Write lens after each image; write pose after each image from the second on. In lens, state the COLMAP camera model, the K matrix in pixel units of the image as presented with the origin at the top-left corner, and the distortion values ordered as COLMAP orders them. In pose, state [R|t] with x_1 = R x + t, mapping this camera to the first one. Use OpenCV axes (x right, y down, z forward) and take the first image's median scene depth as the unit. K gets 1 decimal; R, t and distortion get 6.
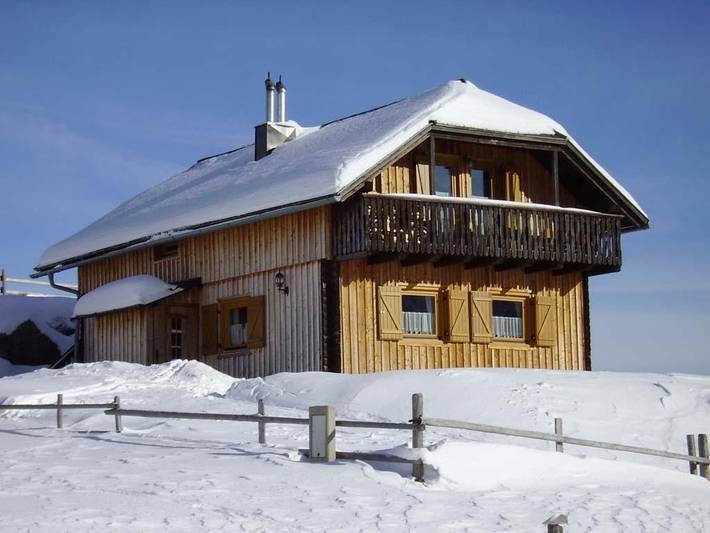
lens RADIAL K [[1954.7, 0, 355.0], [0, 1954.7, 266.5], [0, 0, 1]] dist [0.063382, 0.491355]
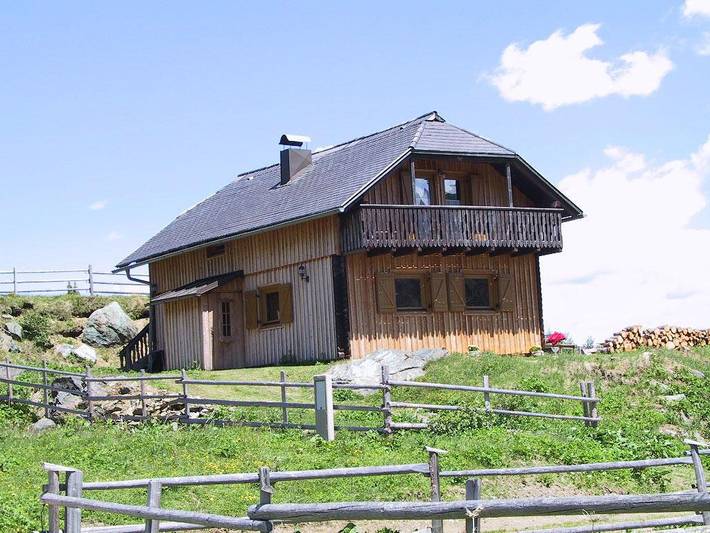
lens RADIAL K [[1954.7, 0, 355.0], [0, 1954.7, 266.5], [0, 0, 1]] dist [0.063382, 0.491355]
pose [[0.998885, -0.041134, -0.023182, 0.027771], [0.041902, 0.998553, 0.033693, -0.038674], [0.021762, -0.034627, 0.999163, -0.319035]]
